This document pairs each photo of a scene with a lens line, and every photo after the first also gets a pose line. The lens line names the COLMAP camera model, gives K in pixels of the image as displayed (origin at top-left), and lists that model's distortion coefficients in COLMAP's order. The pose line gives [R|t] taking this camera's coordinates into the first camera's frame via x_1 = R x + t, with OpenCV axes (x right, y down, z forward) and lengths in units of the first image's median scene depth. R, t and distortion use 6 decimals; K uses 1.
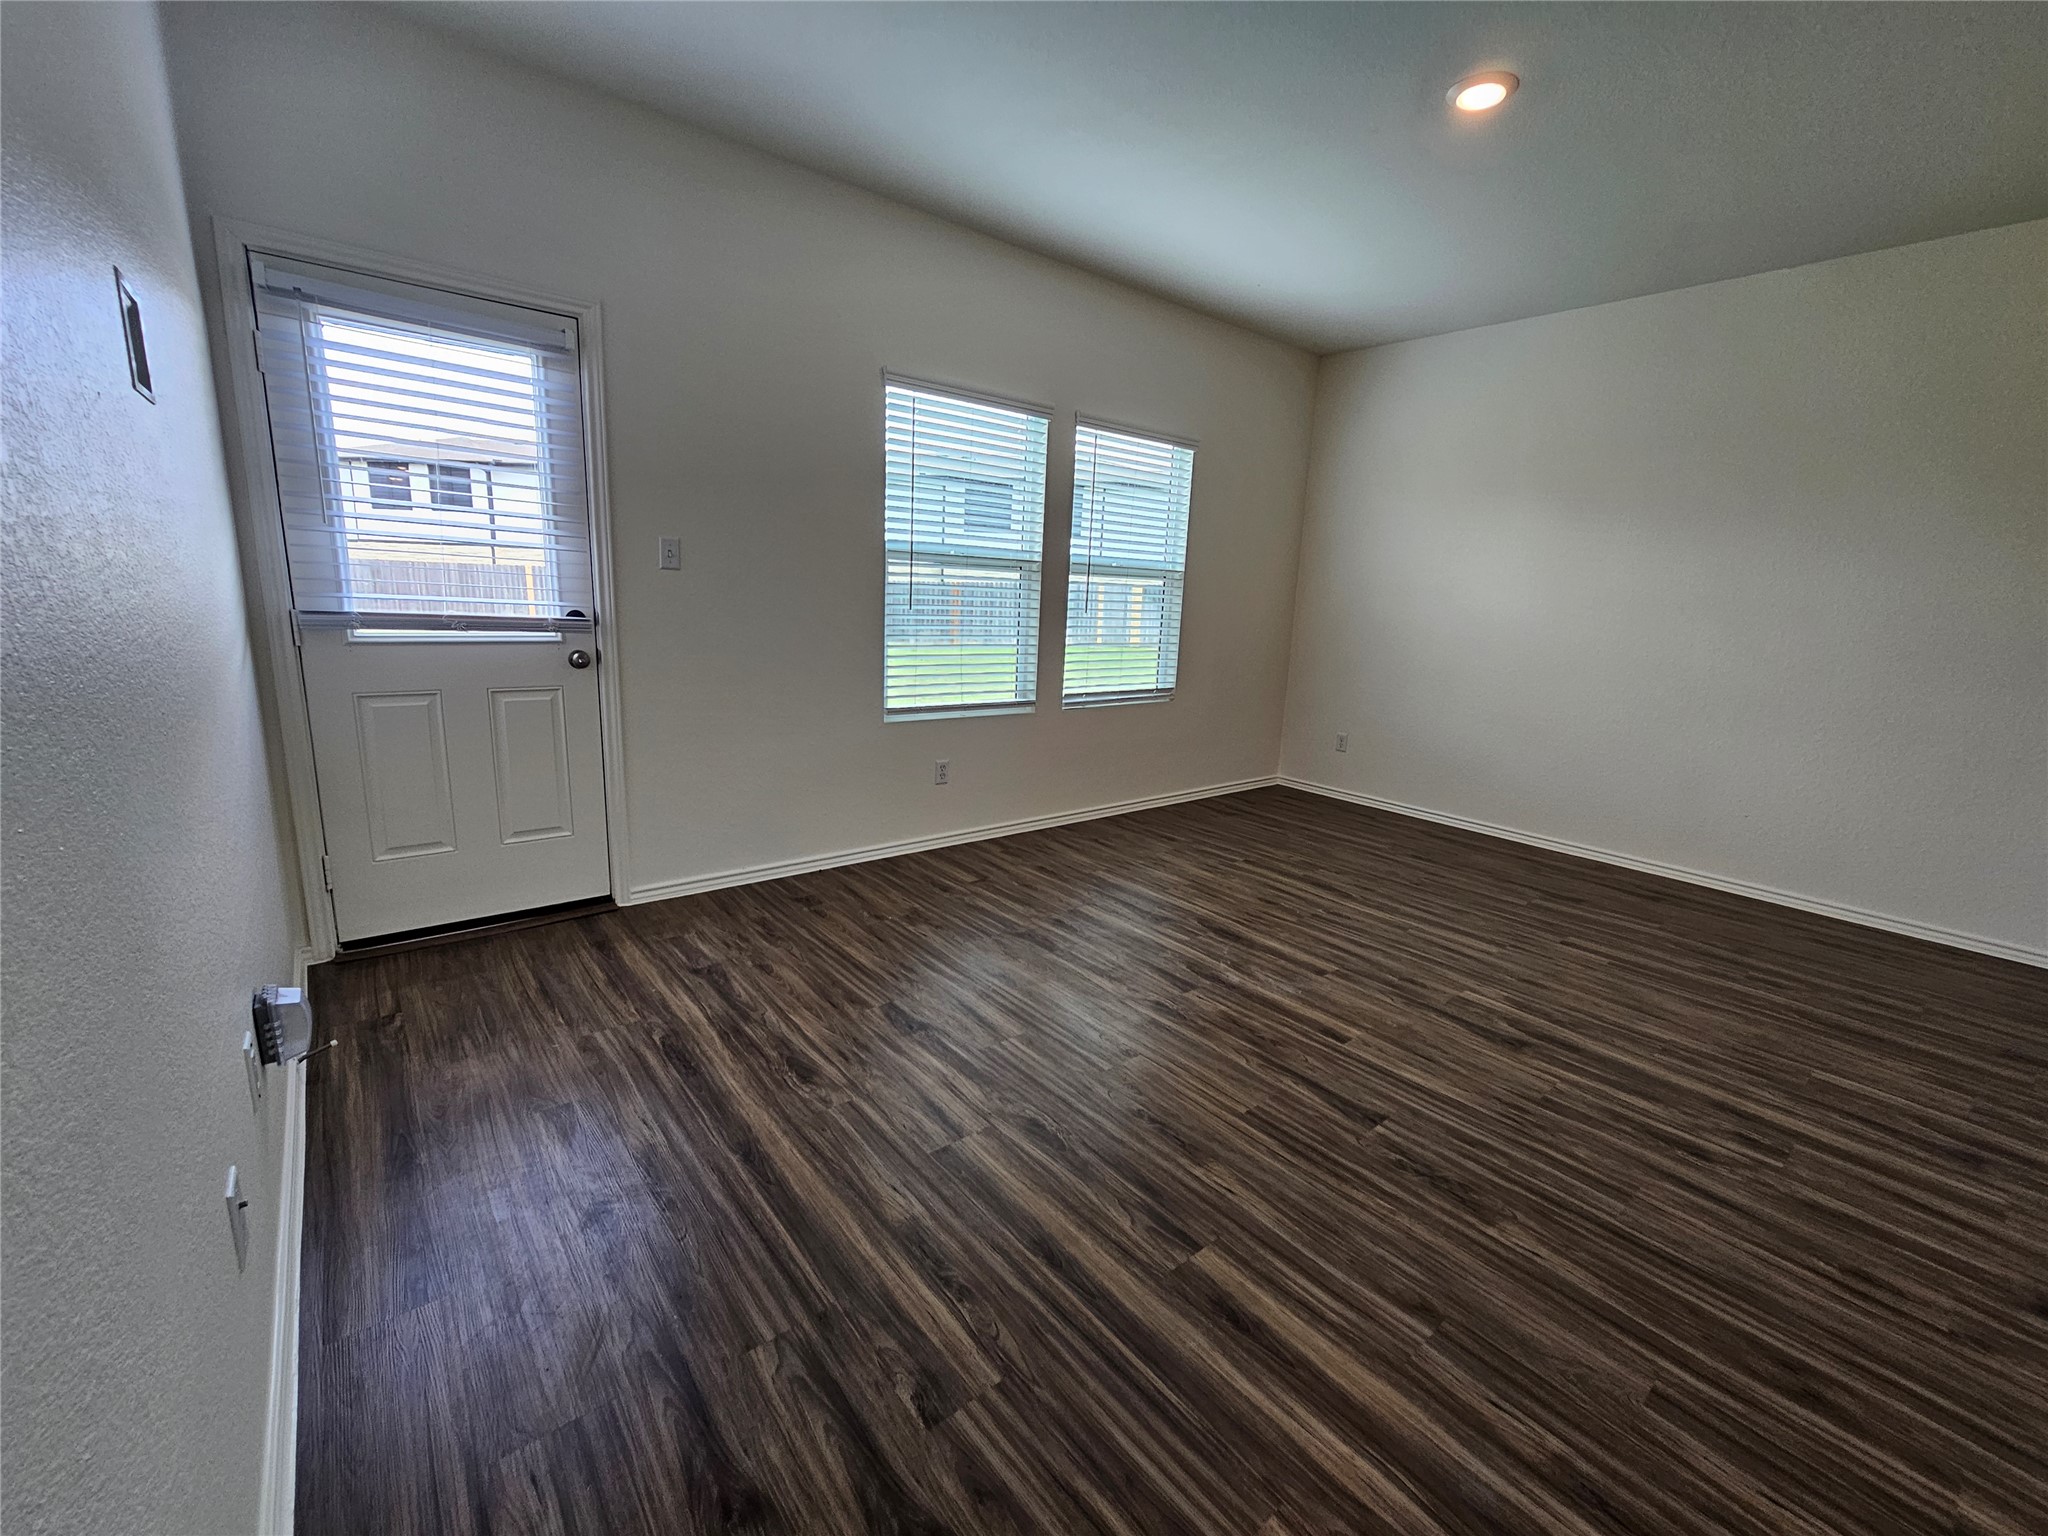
lens RADIAL K [[847.5, 0, 1030.5], [0, 847.5, 761.4], [0, 0, 1]] dist [-0.006095, 0.002180]
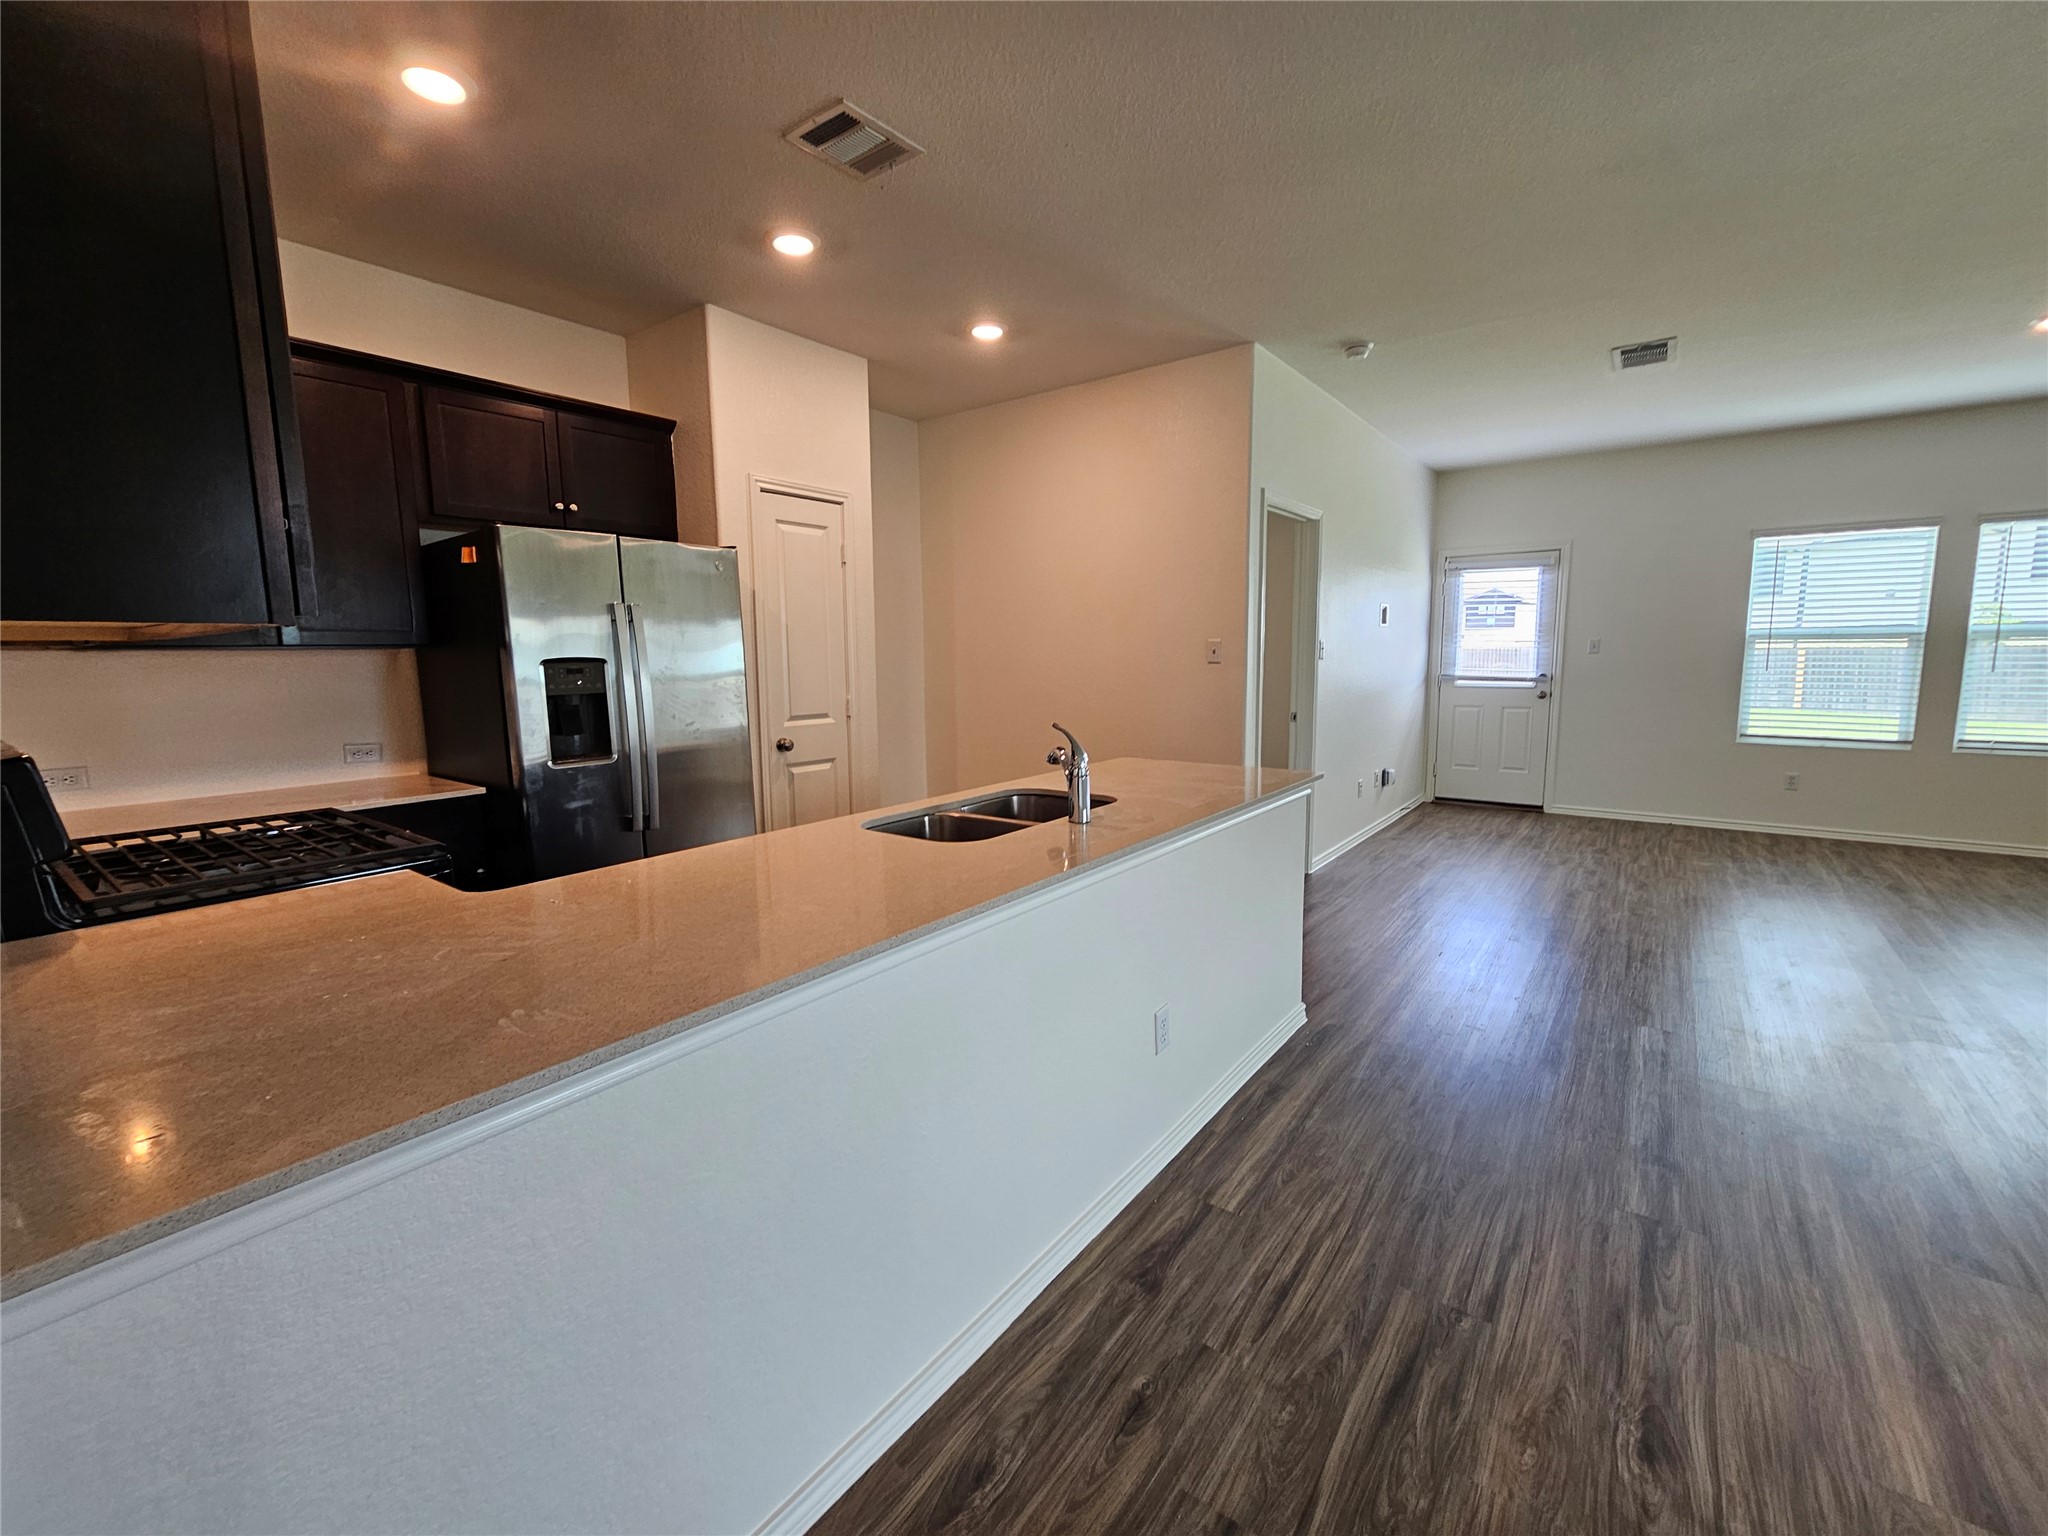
lens RADIAL K [[847.5, 0, 1022.4], [0, 847.5, 761.1], [0, 0, 1]] dist [-0.006095, 0.002180]
pose [[0.231620, 0.077669, -0.969701, 1.335574], [-0.175188, 0.983841, 0.036957, 0.210394], [0.956902, 0.161320, 0.241484, -0.836780]]
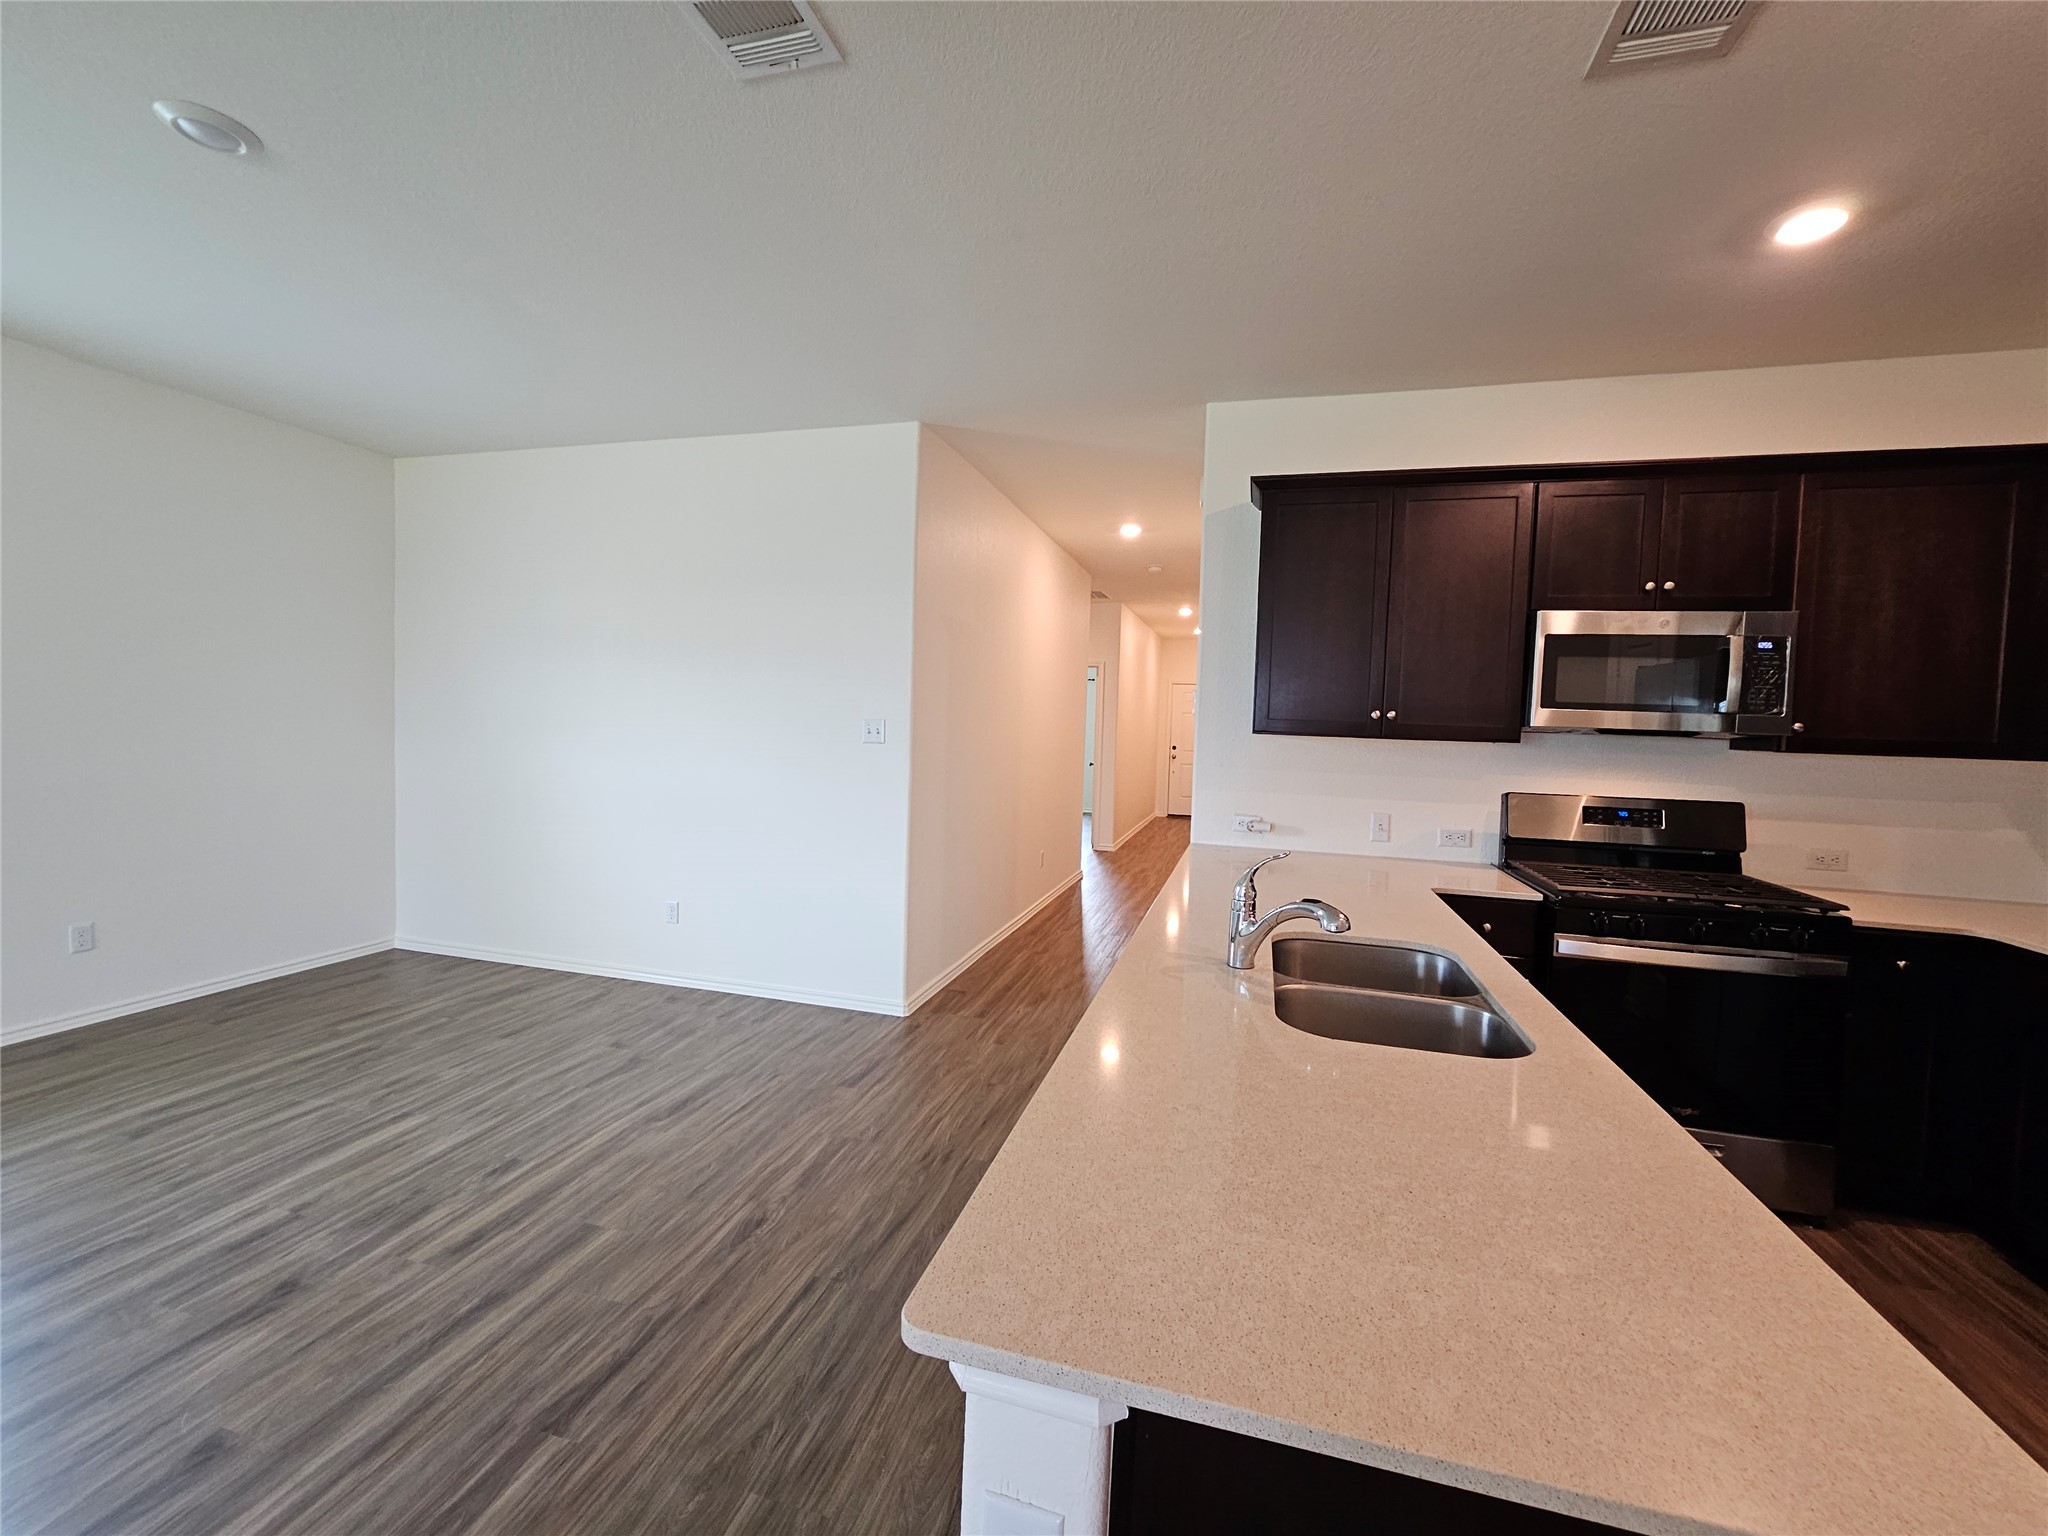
lens RADIAL K [[847.5, 0, 1019.0], [0, 847.5, 755.1], [0, 0, 1]] dist [-0.006095, 0.002180]
pose [[-0.565295, -0.097765, 0.819075, 0.272133], [0.111566, 0.974767, 0.193347, 0.005960], [-0.817309, 0.200679, -0.540124, -0.194634]]
